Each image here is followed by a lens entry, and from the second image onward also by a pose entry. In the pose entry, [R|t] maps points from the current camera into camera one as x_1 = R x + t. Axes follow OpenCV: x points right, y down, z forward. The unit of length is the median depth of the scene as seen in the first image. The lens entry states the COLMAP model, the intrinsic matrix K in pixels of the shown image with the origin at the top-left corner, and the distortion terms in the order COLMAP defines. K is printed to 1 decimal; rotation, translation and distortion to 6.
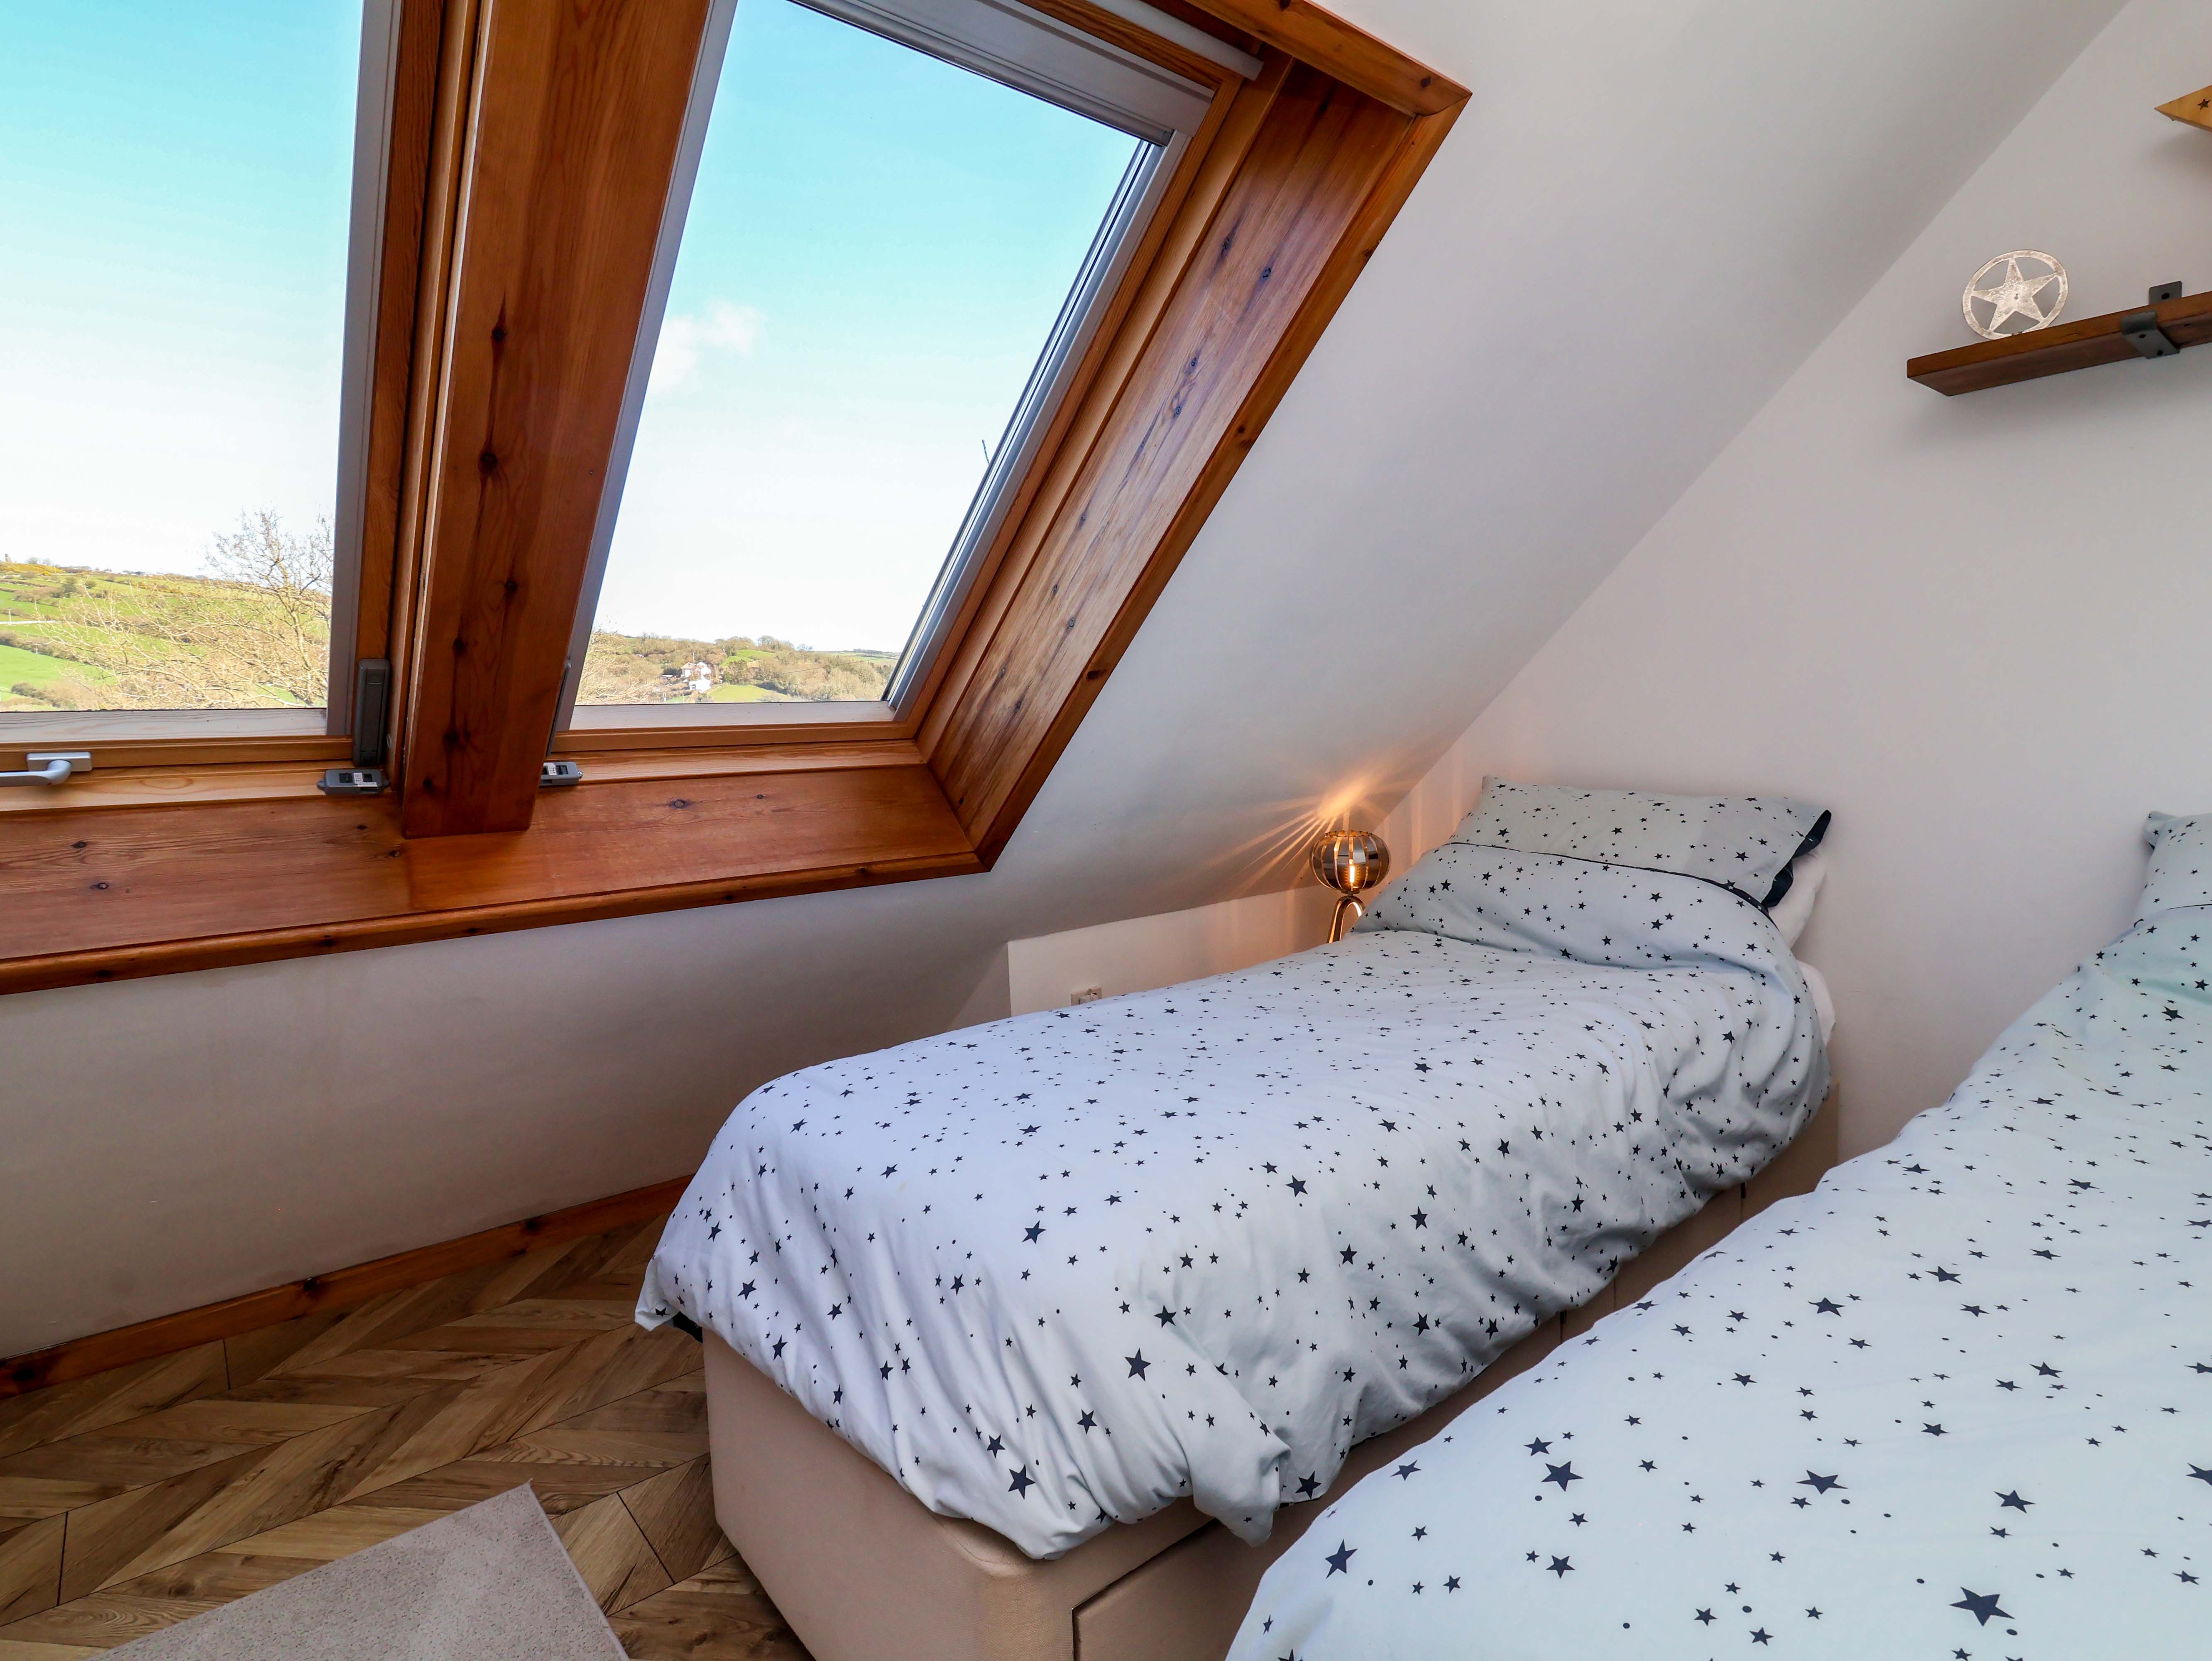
lens RADIAL K [[1151.7, 0, 1102.0], [0, 1151.7, 818.8], [0, 0, 1]] dist [0.015522, -0.026164]
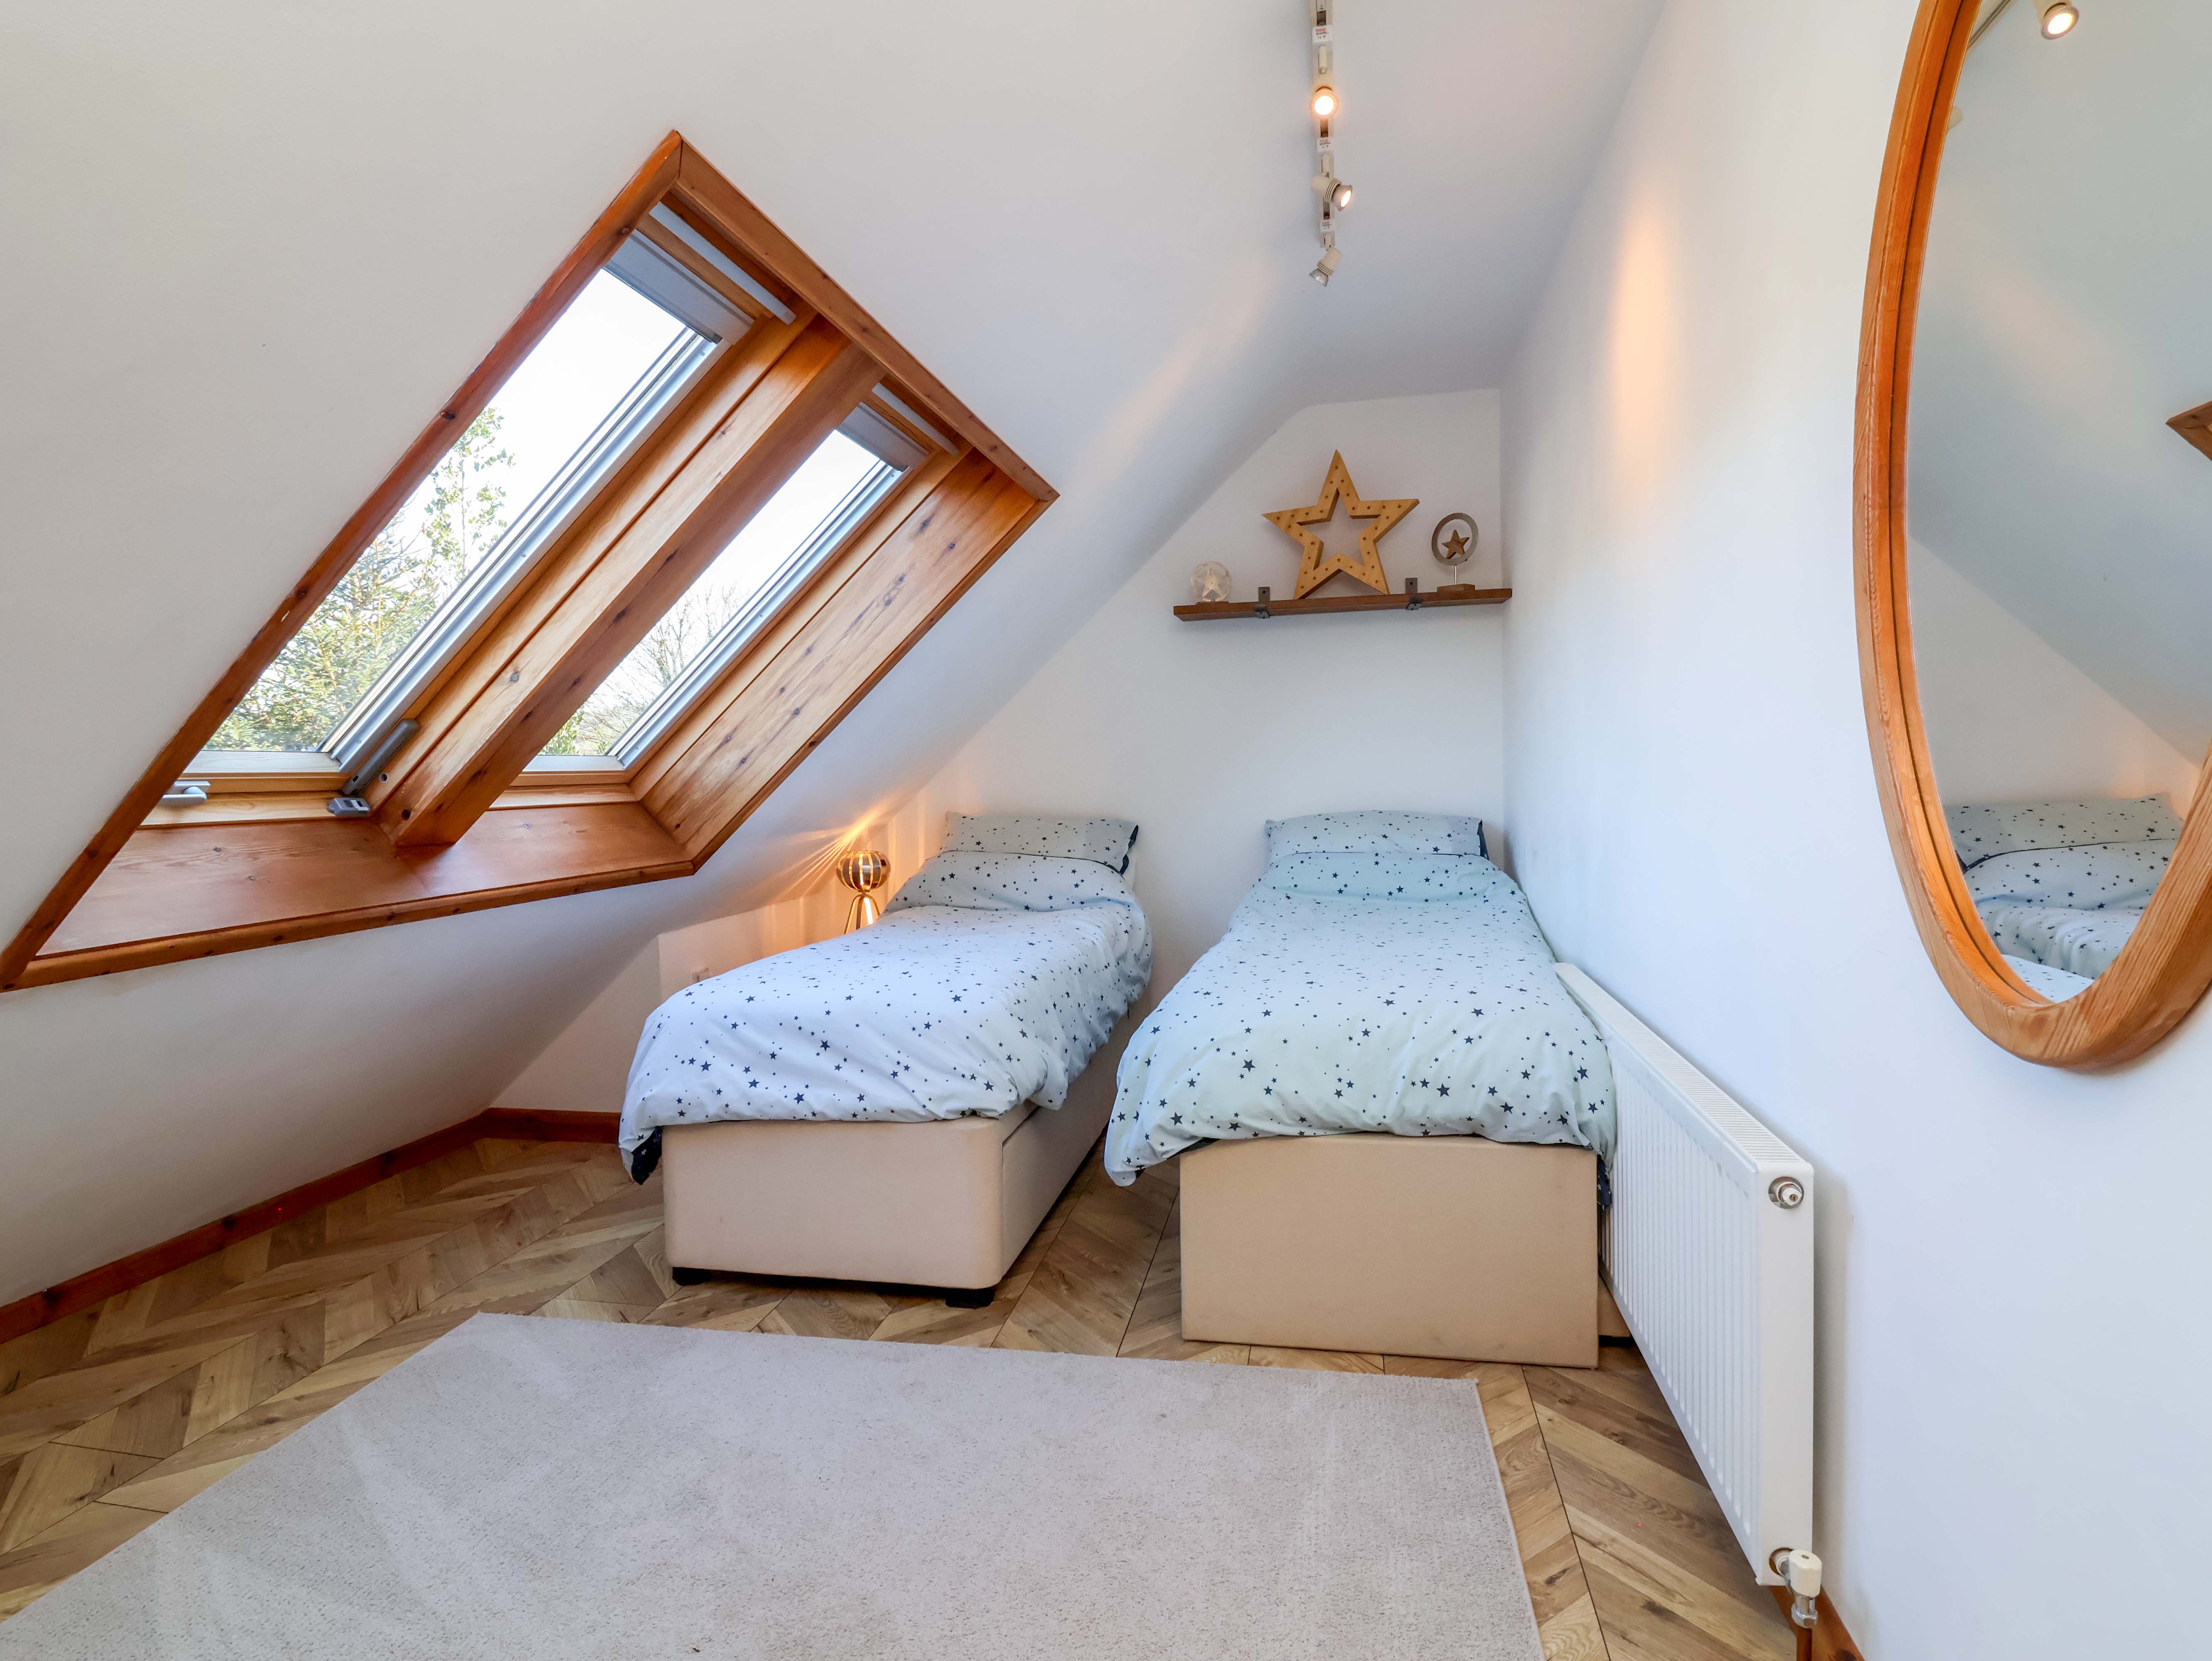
lens RADIAL K [[1151.7, 0, 1102.0], [0, 1151.7, 818.8], [0, 0, 1]] dist [0.015522, -0.026164]
pose [[0.783977, -0.009308, 0.620720, -0.702139], [0.044071, 0.998199, -0.040694, 0.067135], [-0.619223, 0.059259, 0.782976, -0.536509]]
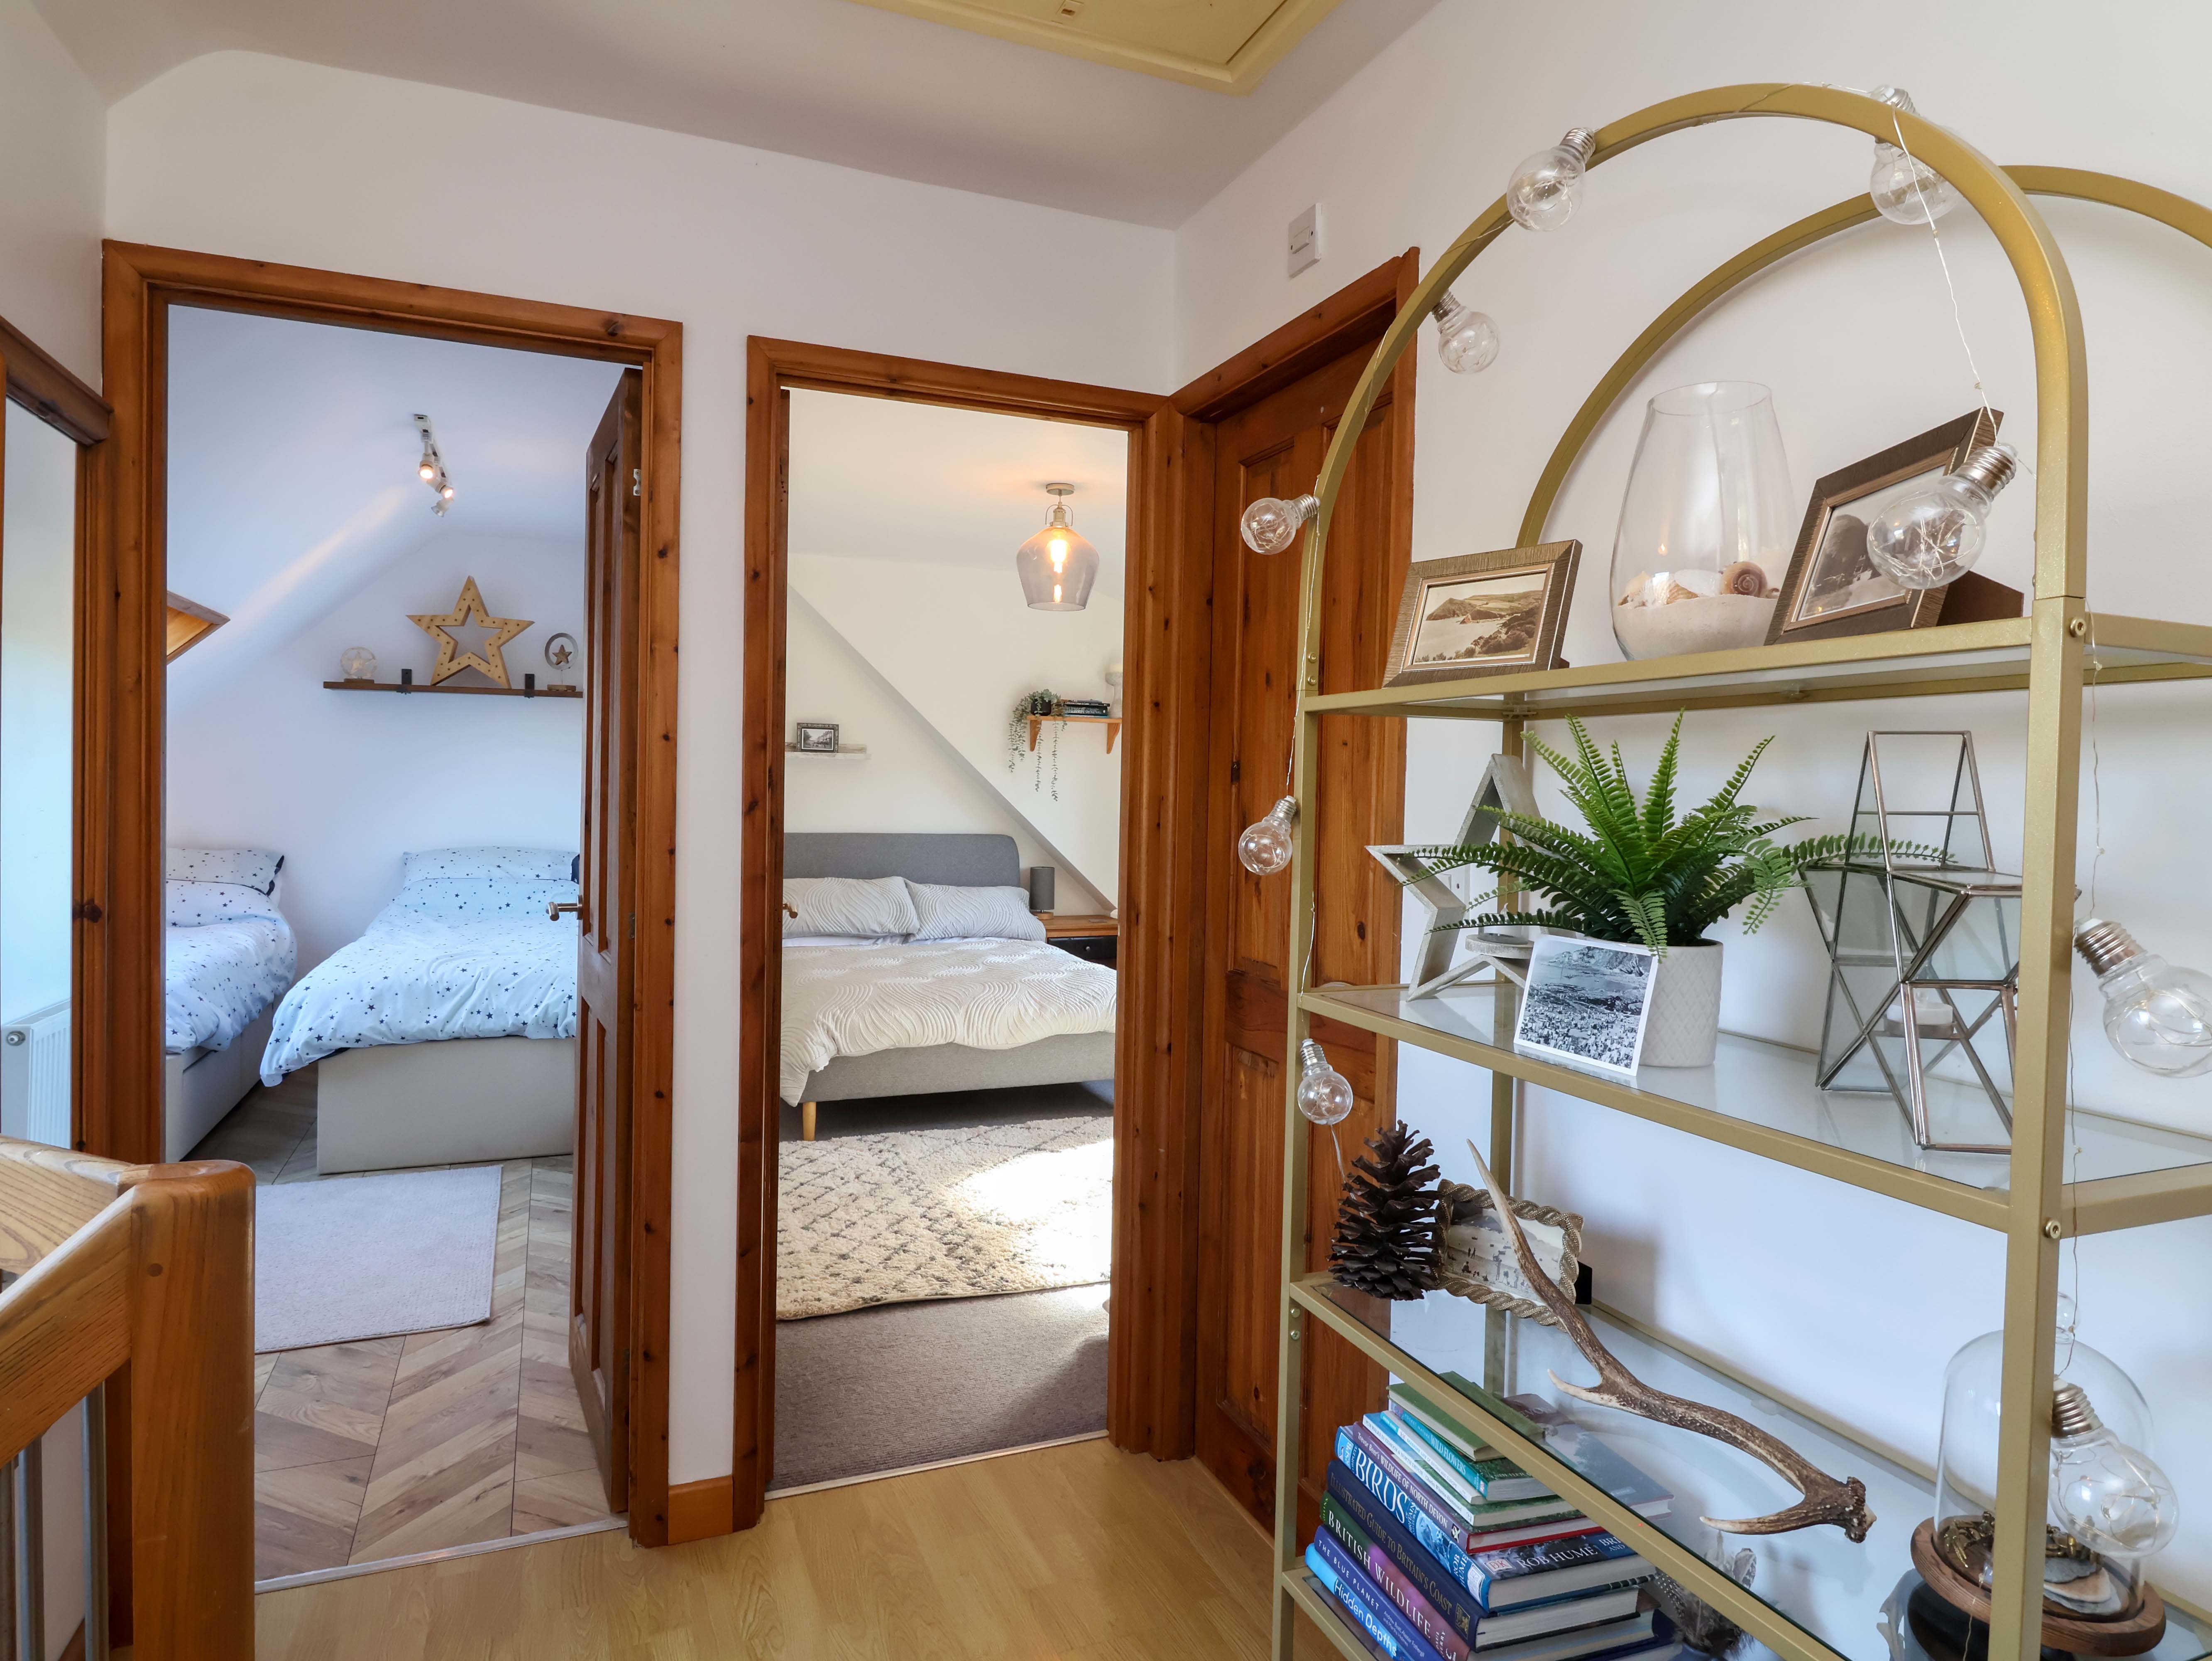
lens RADIAL K [[1314.5, 0, 1106.4], [0, 1314.5, 818.8], [0, 0, 1]] dist [0.002852, 0.000553]
pose [[0.292188, 0.013931, 0.956259, -1.642314], [0.040660, 0.998809, -0.026975, 0.067590], [-0.955496, 0.046763, 0.291274, -1.567386]]
